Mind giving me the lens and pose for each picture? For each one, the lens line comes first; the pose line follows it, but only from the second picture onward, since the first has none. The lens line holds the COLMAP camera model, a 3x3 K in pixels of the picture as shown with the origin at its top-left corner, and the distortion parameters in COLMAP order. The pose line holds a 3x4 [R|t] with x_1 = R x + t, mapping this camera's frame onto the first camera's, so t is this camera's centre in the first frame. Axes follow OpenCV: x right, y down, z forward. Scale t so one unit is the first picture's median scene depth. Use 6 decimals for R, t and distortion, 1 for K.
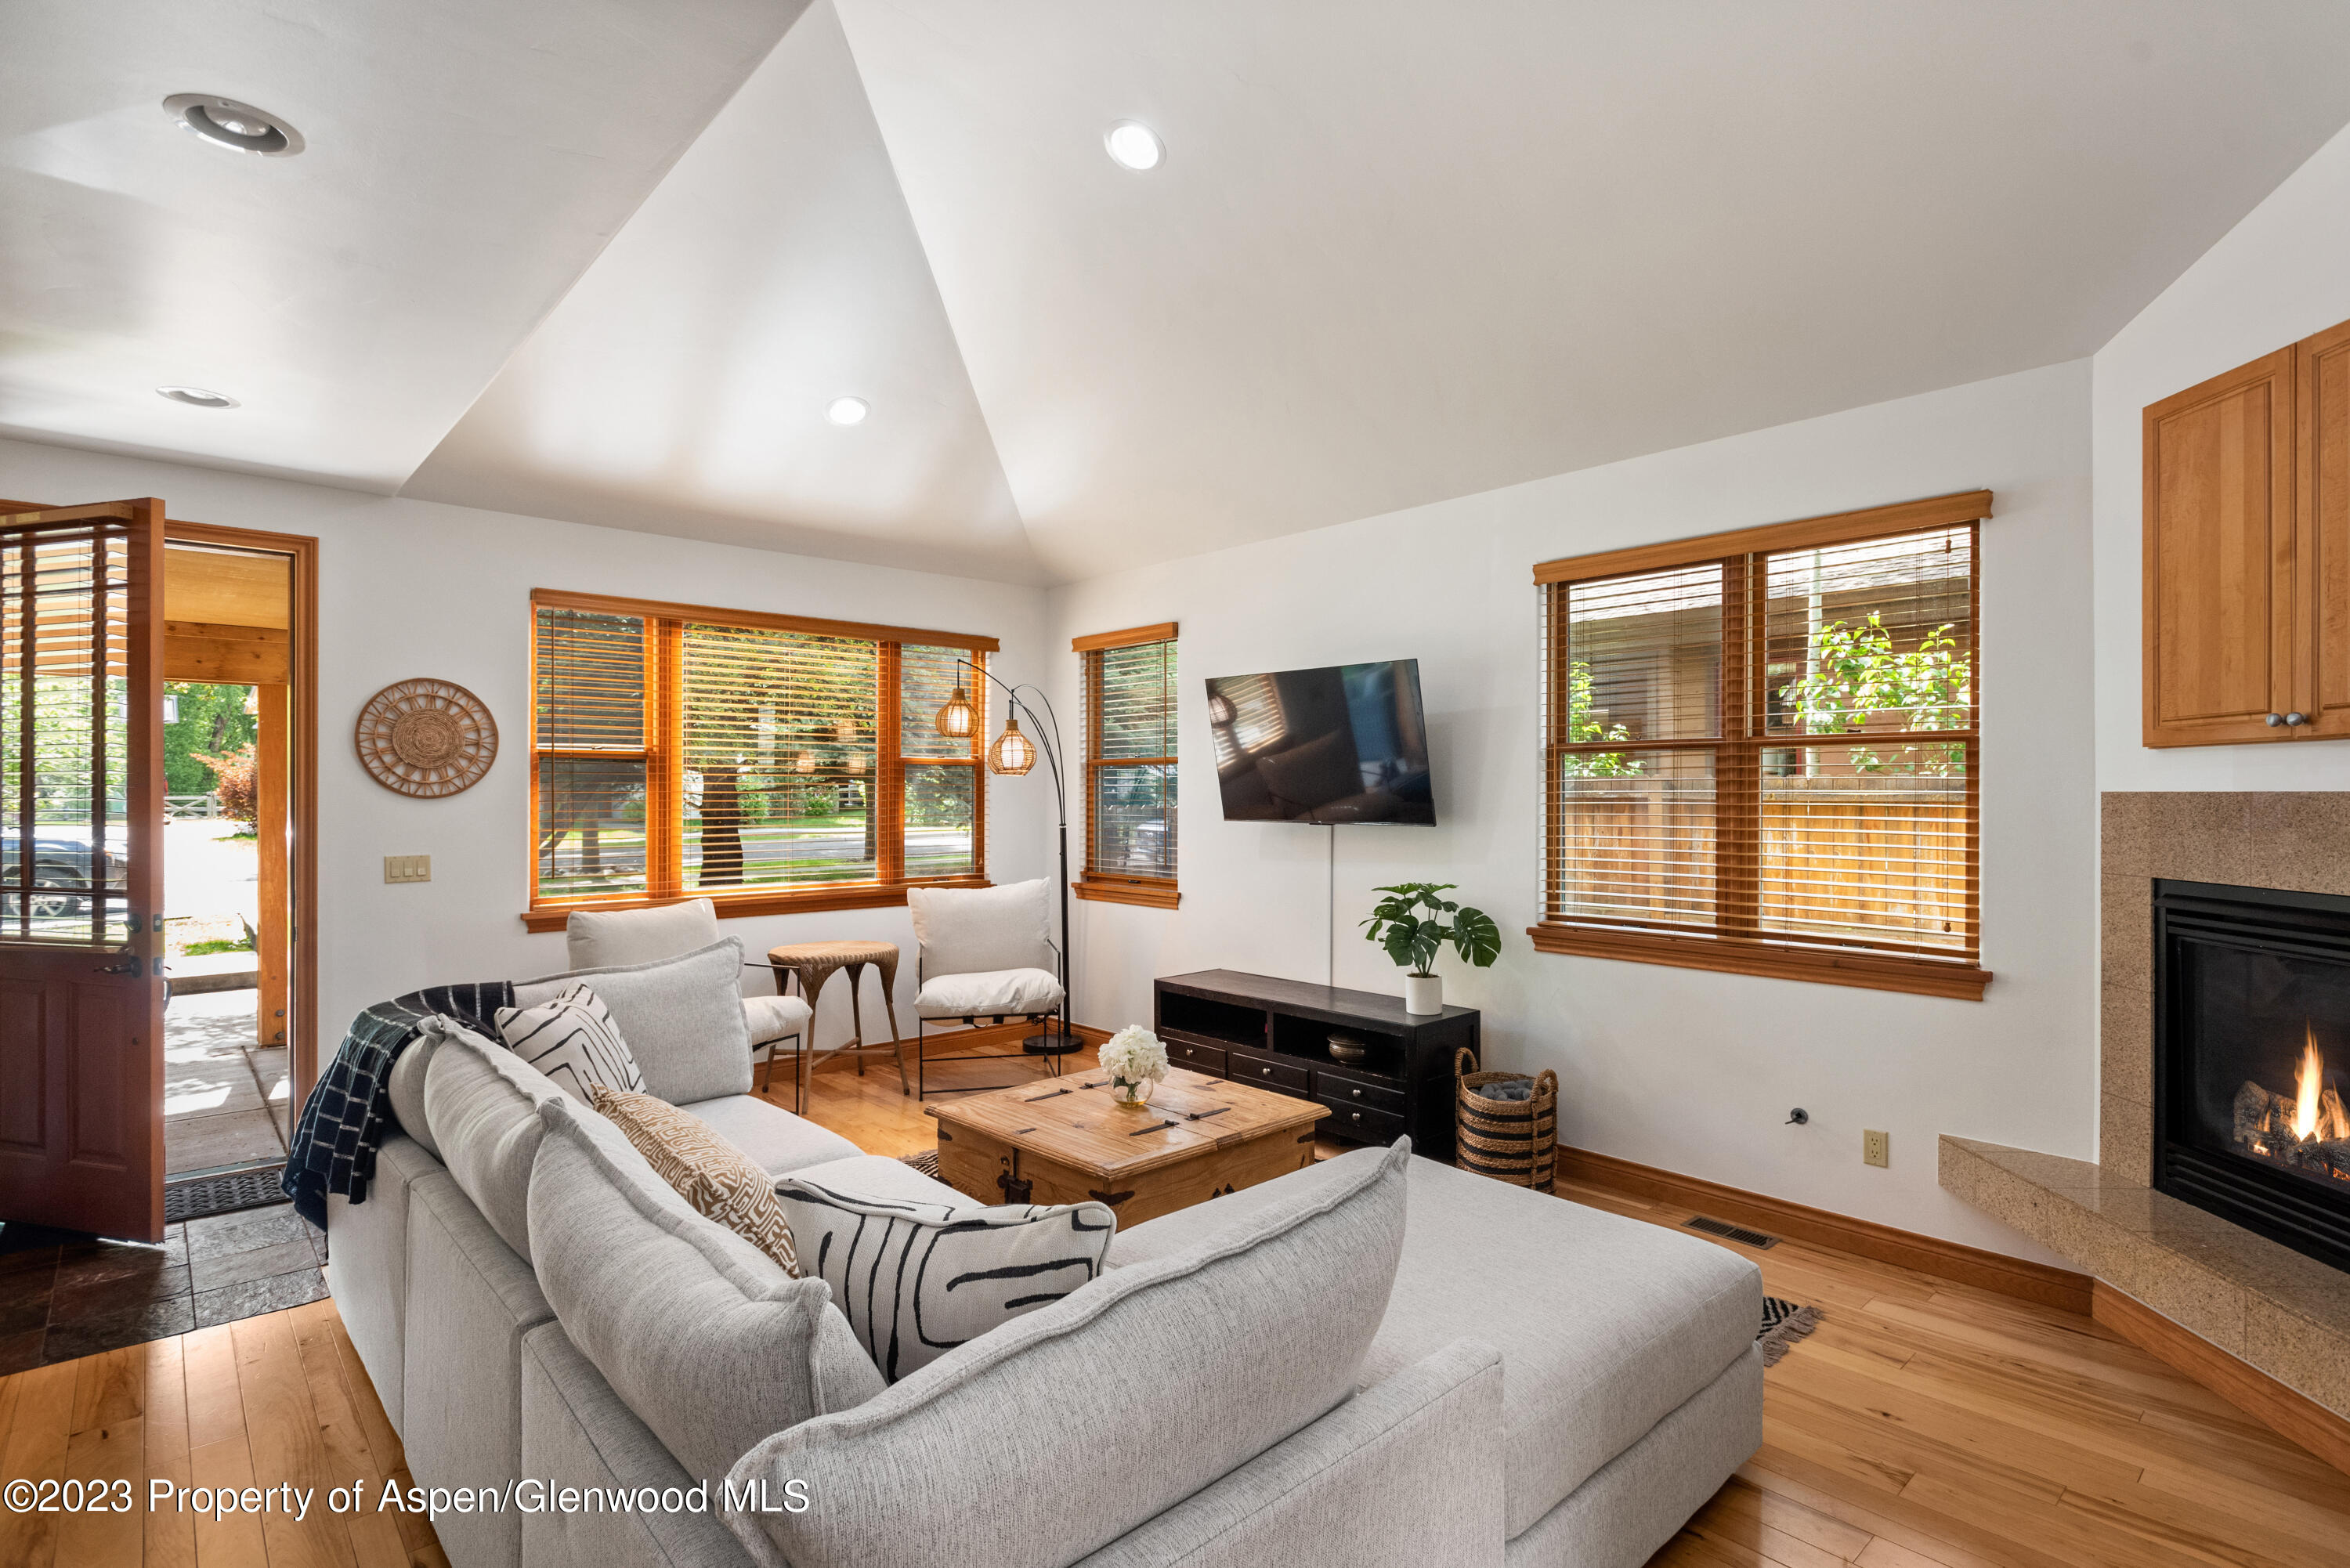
lens RADIAL K [[1152.2, 0, 1209.4], [0, 1152.2, 799.7], [0, 0, 1]] dist [-0.002087, -0.001010]
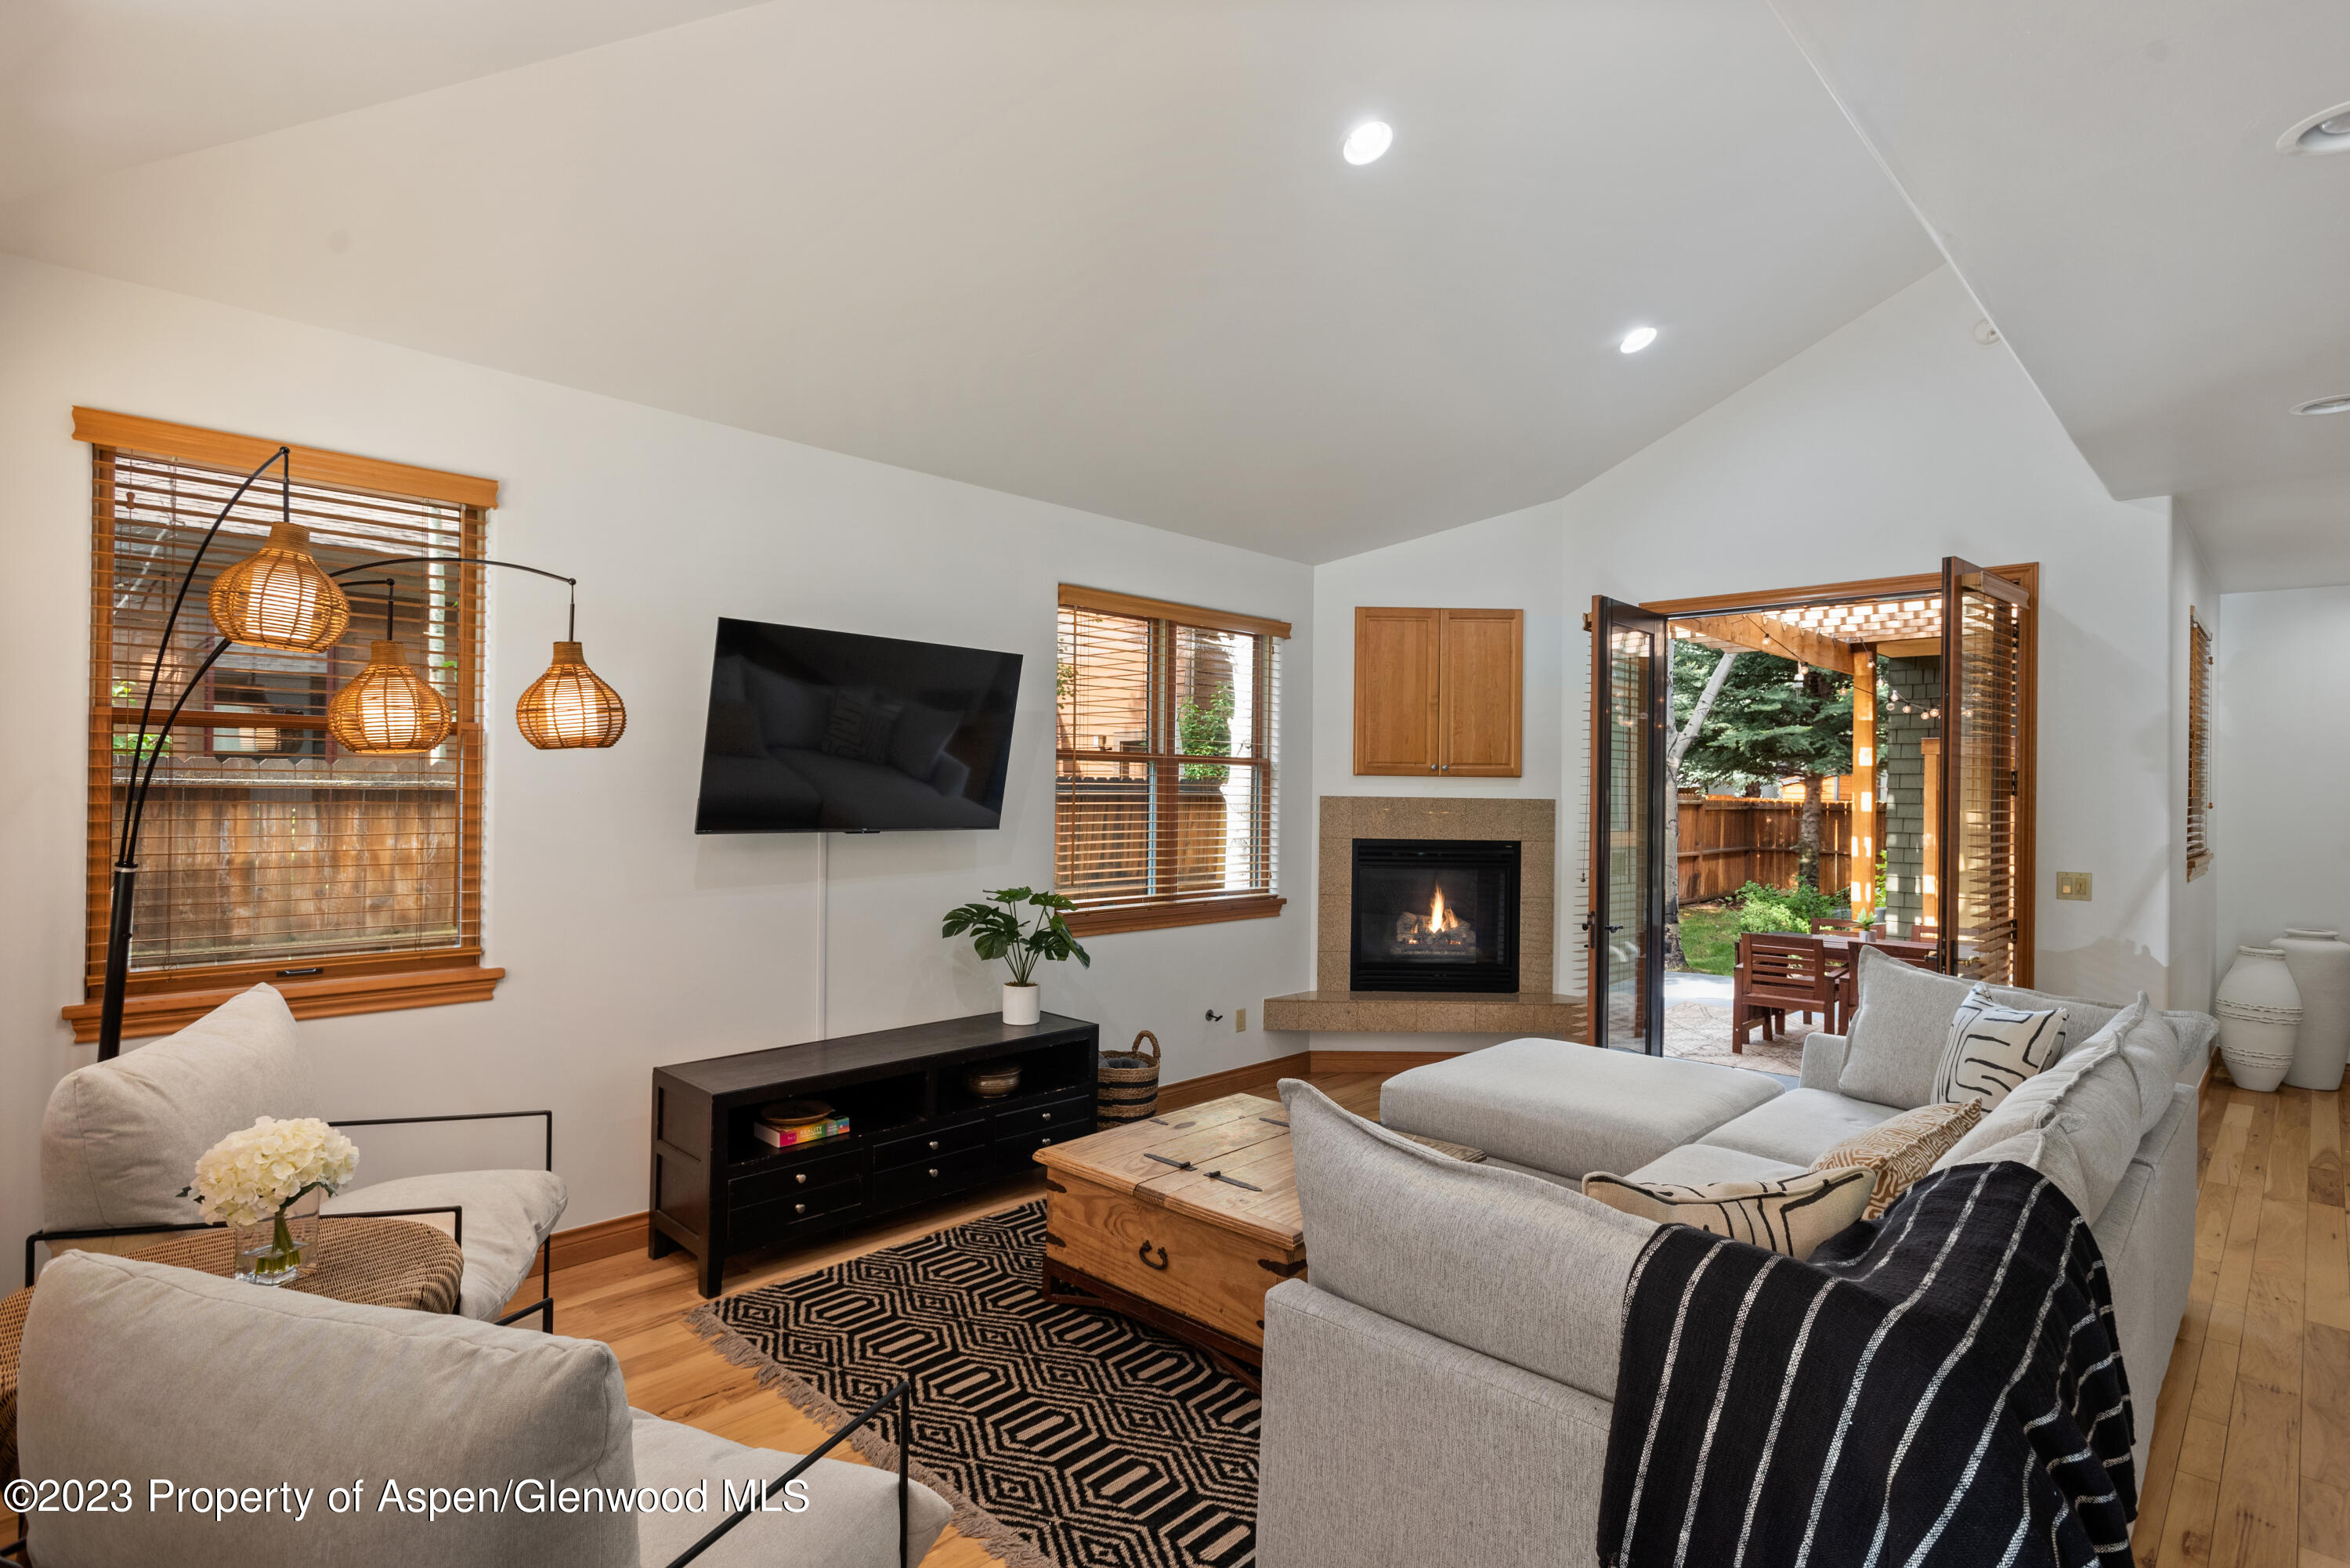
lens RADIAL K [[1152.2, 0, 1209.4], [0, 1152.2, 799.7], [0, 0, 1]] dist [-0.002087, -0.001010]
pose [[-0.064109, -0.007903, 0.997912, -0.773658], [-0.005118, 0.999958, 0.007591, -0.009066], [-0.997930, -0.004621, -0.064147, 0.893035]]
